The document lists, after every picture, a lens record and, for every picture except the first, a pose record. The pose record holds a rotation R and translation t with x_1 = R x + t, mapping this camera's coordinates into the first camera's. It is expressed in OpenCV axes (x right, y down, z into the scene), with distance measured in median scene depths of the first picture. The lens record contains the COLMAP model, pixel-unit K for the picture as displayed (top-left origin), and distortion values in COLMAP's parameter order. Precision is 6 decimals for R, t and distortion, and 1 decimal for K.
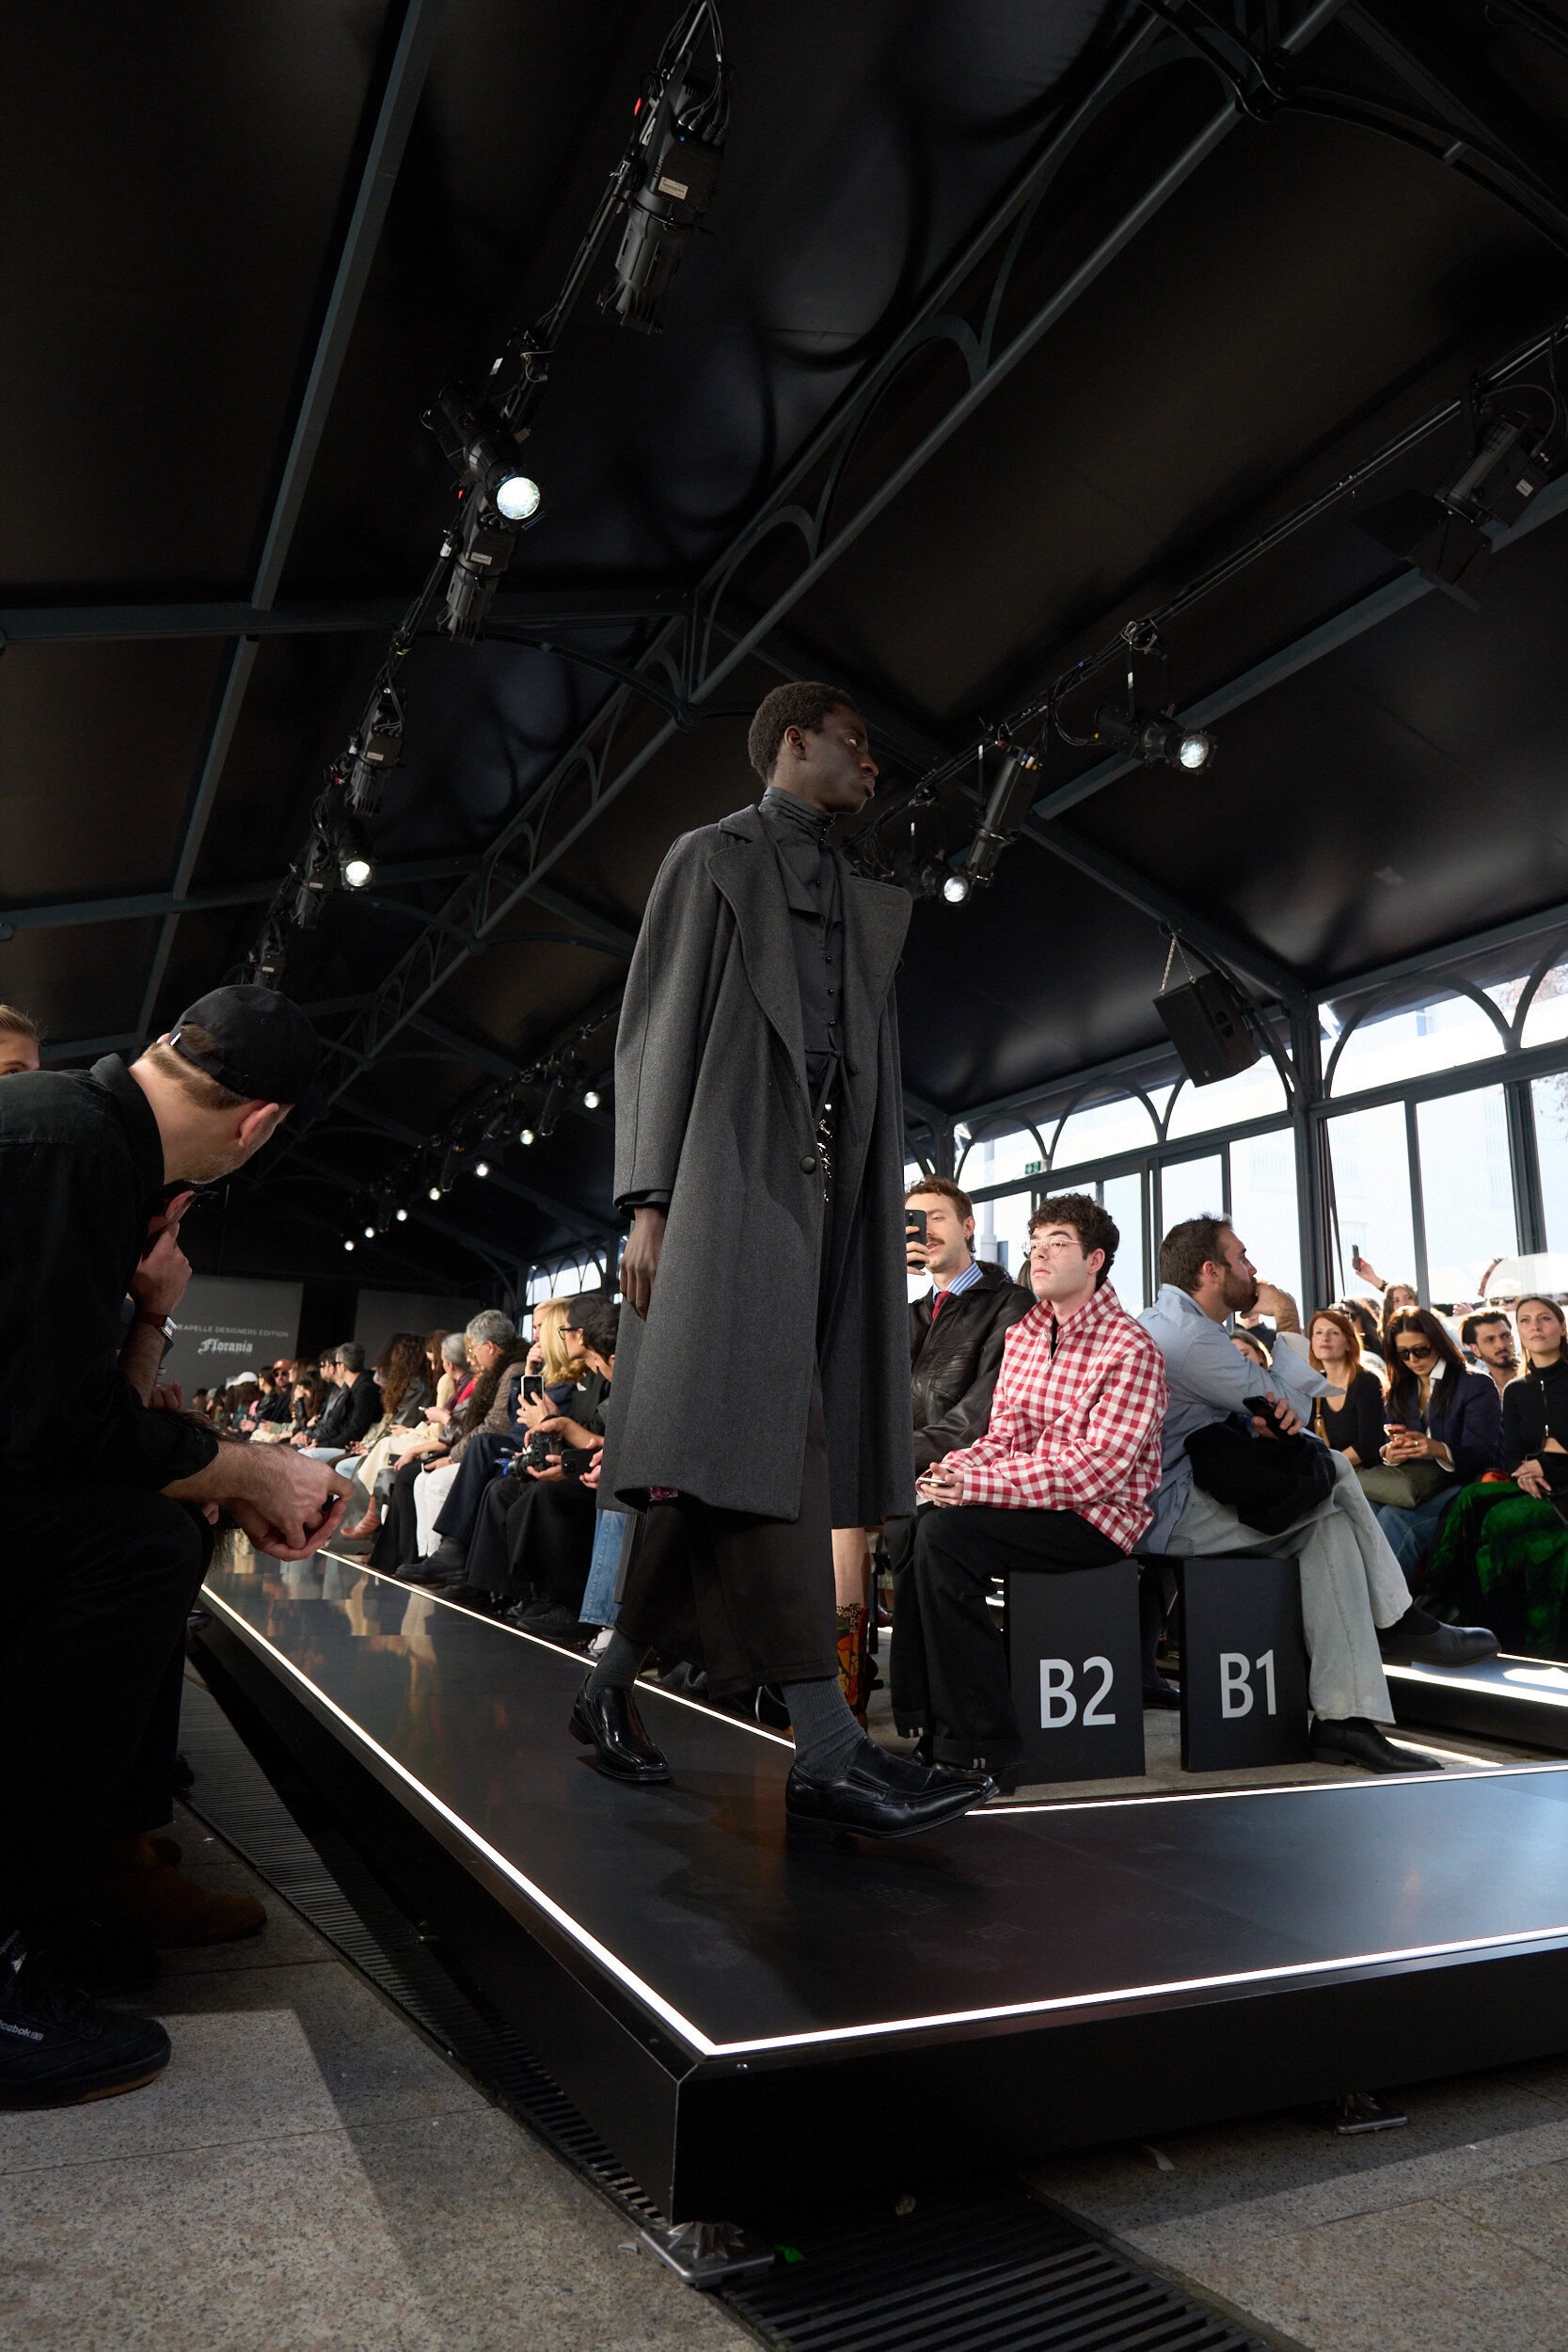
lens RADIAL K [[1444.6, 0, 764.7], [0, 1444.6, 1056.4], [0, 0, 1]] dist [-0.025917, 0.003378]
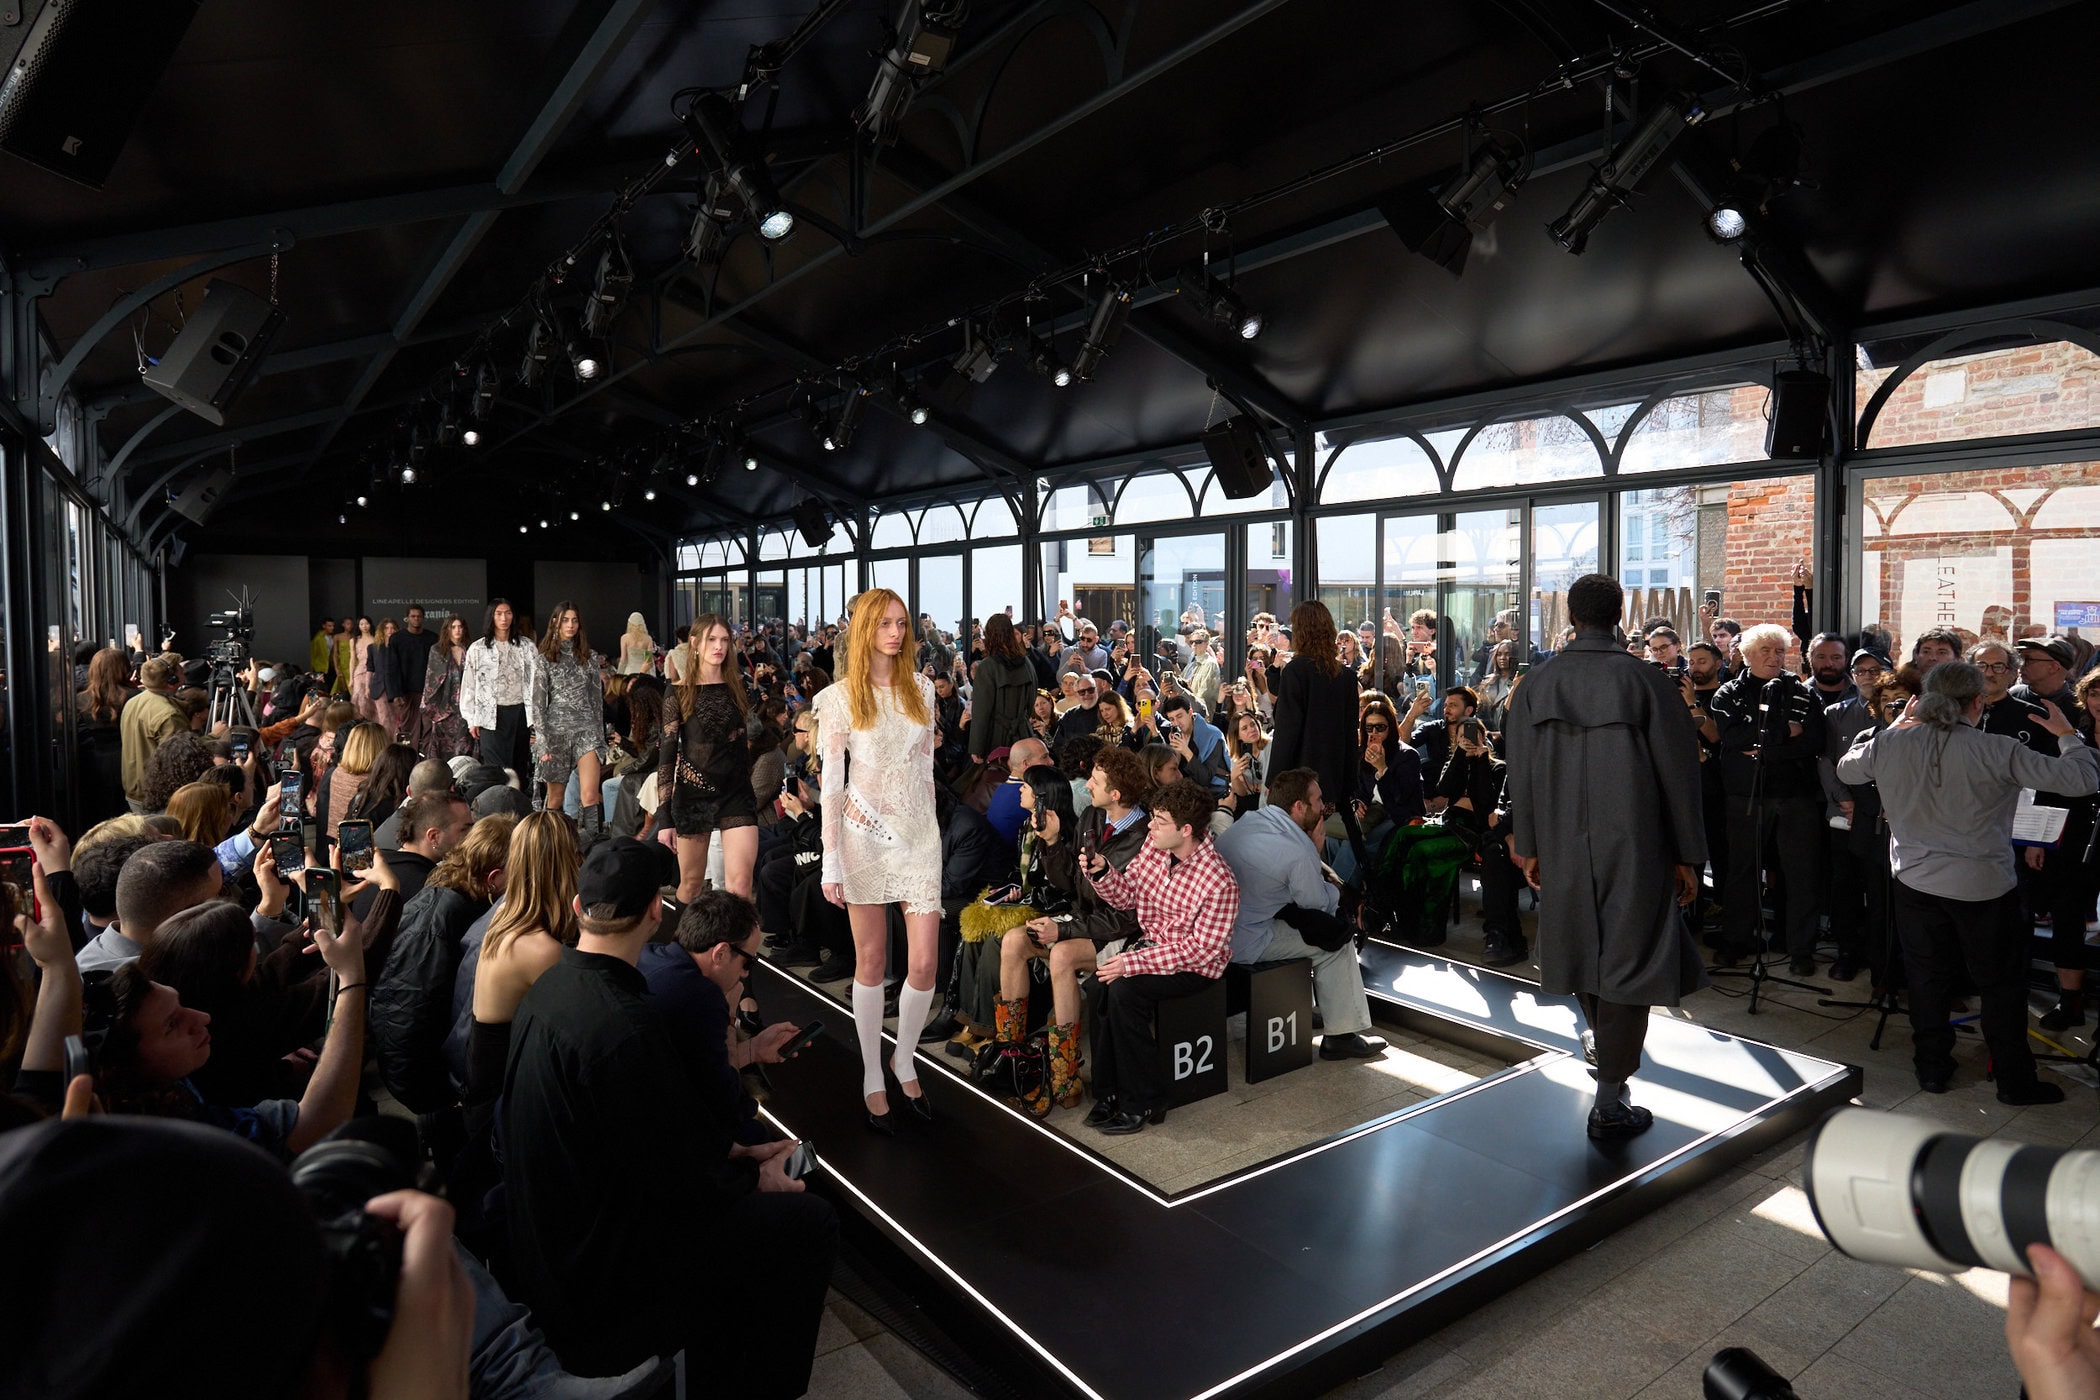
lens RADIAL K [[1181.7, 0, 1033.3], [0, 1181.7, 638.6], [0, 0, 1]] dist [-0.026594, 0.005704]
pose [[0.986567, -0.049448, 0.155692, -0.112869], [0.002516, 0.957573, 0.288181, -0.298050], [-0.163336, -0.283918, 0.944834, -0.126728]]
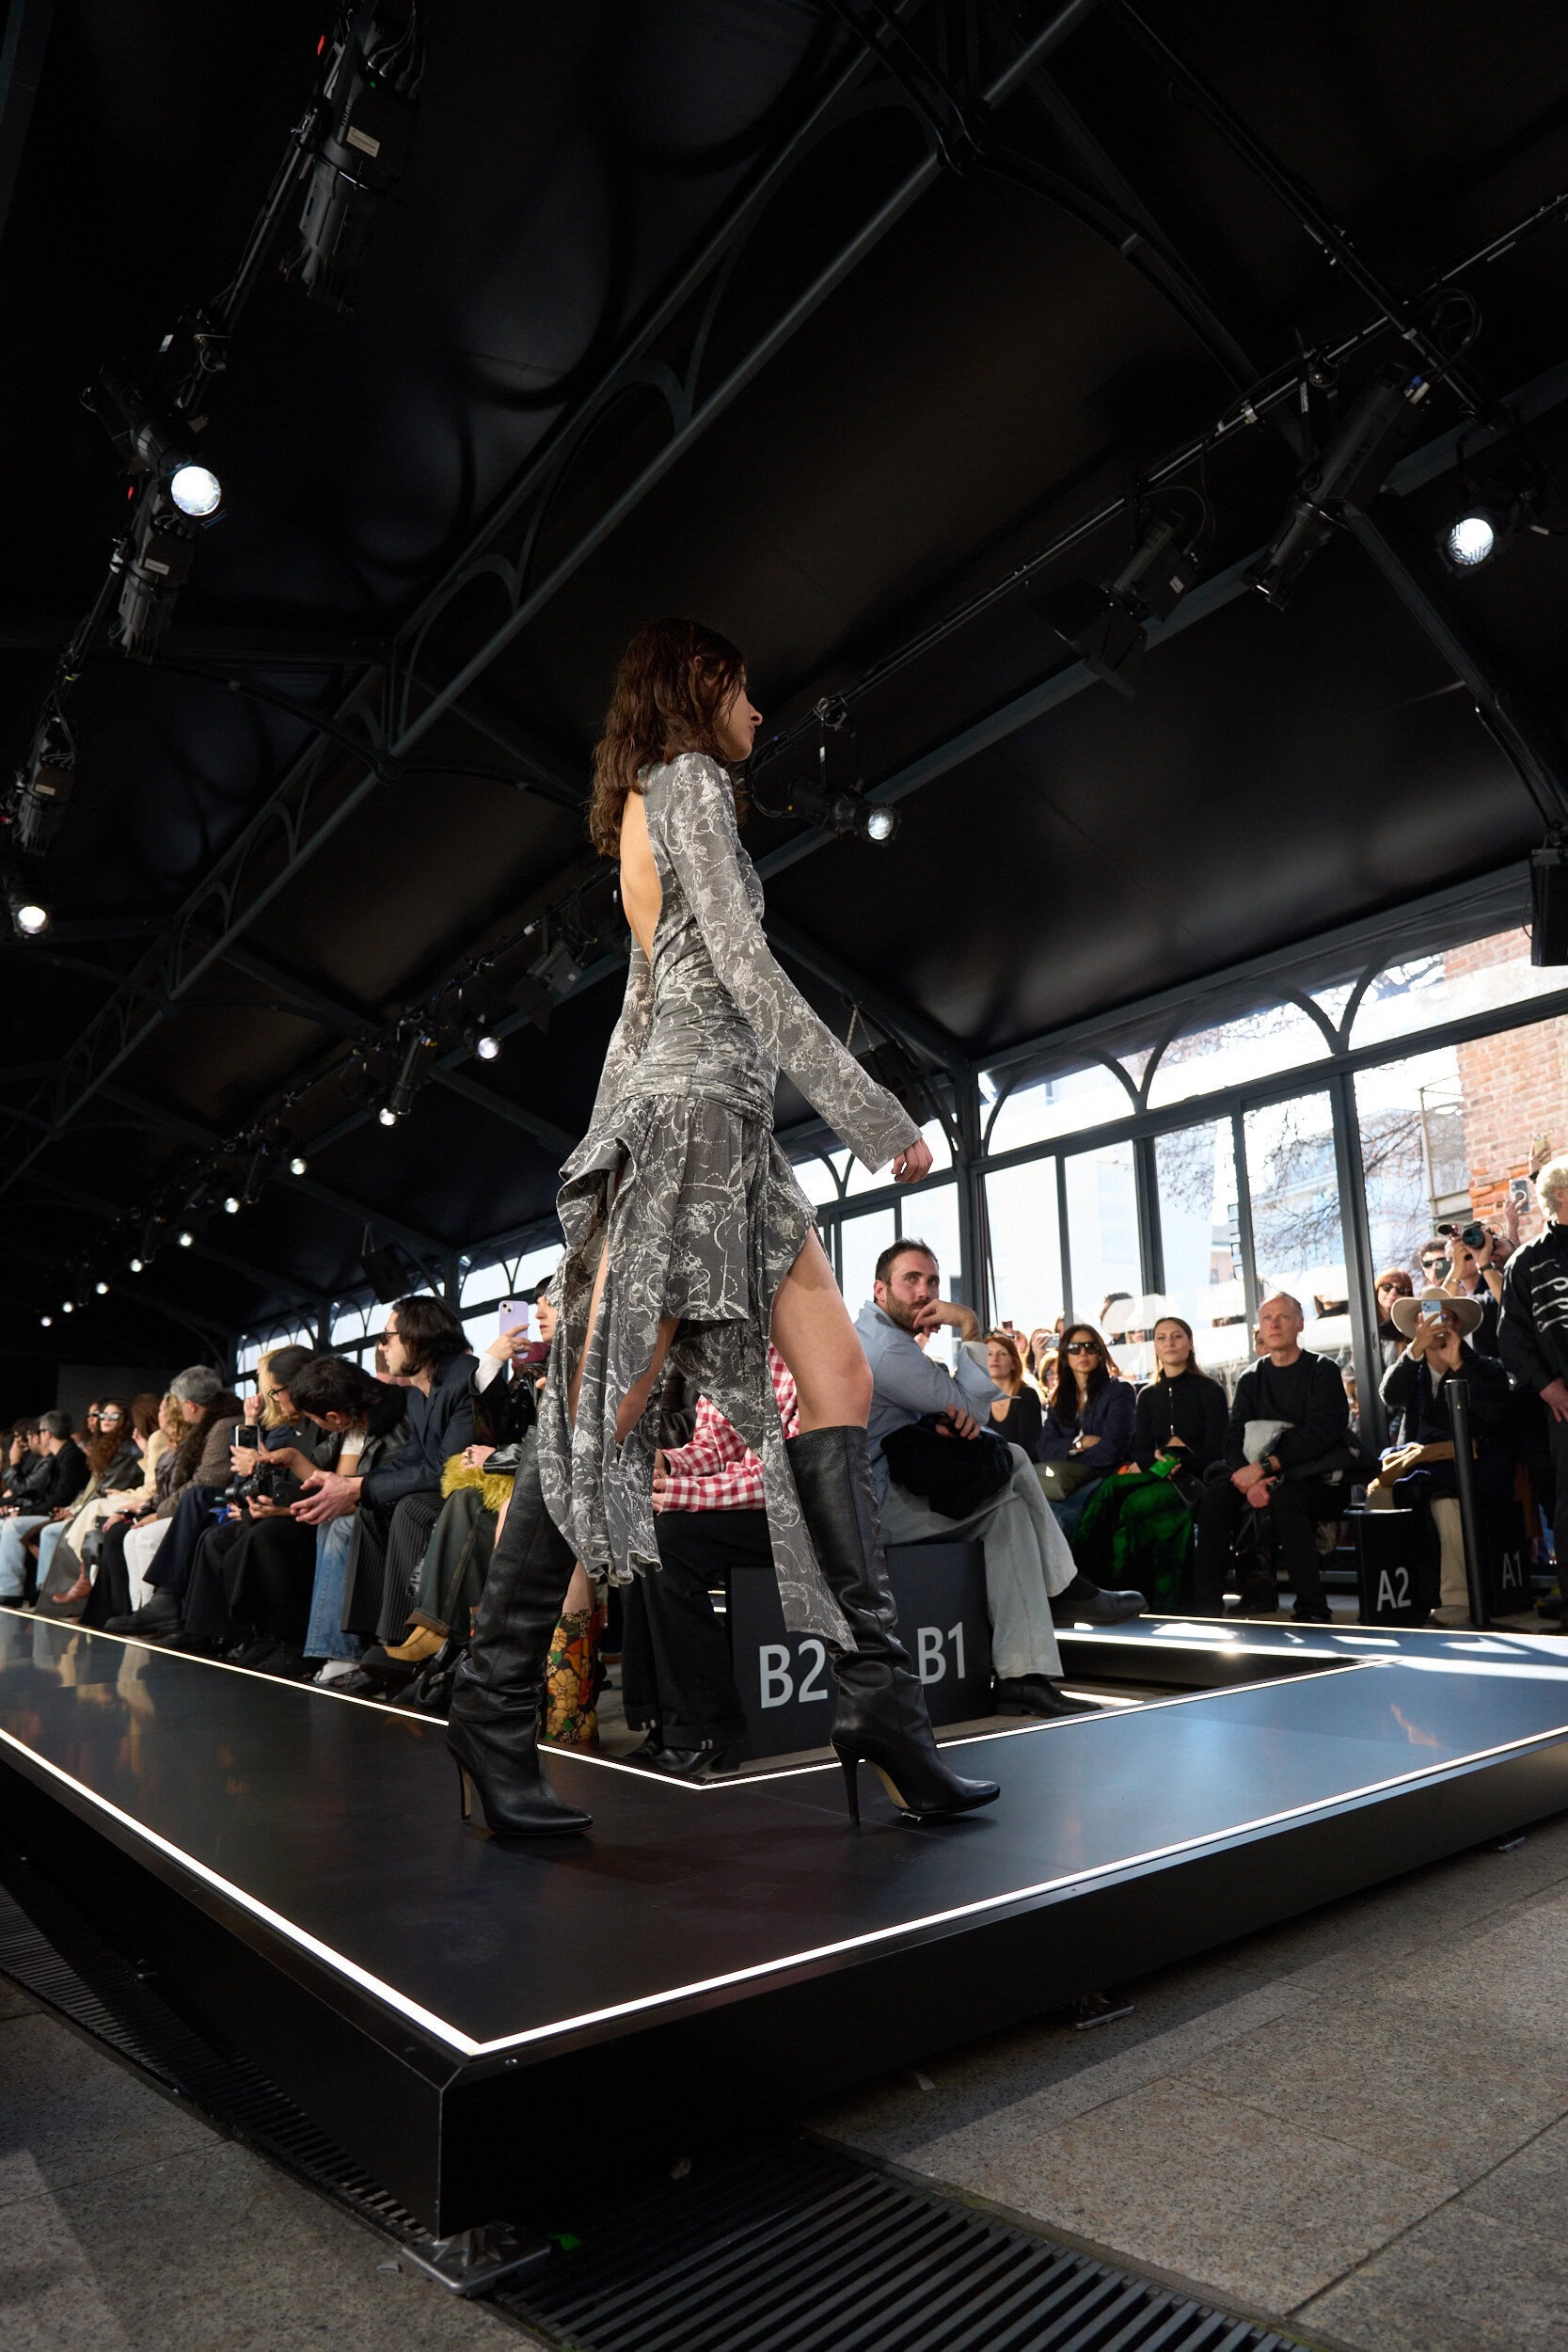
lens RADIAL K [[1323.4, 0, 784.1], [0, 1323.4, 1261.3], [0, 0, 1]] dist [-0.026594, 0.005704]
pose [[0.972833, -0.021752, 0.230485, -0.006412], [0.000331, 0.995706, 0.092572, 0.026908], [-0.231508, -0.089981, 0.968663, 0.043397]]
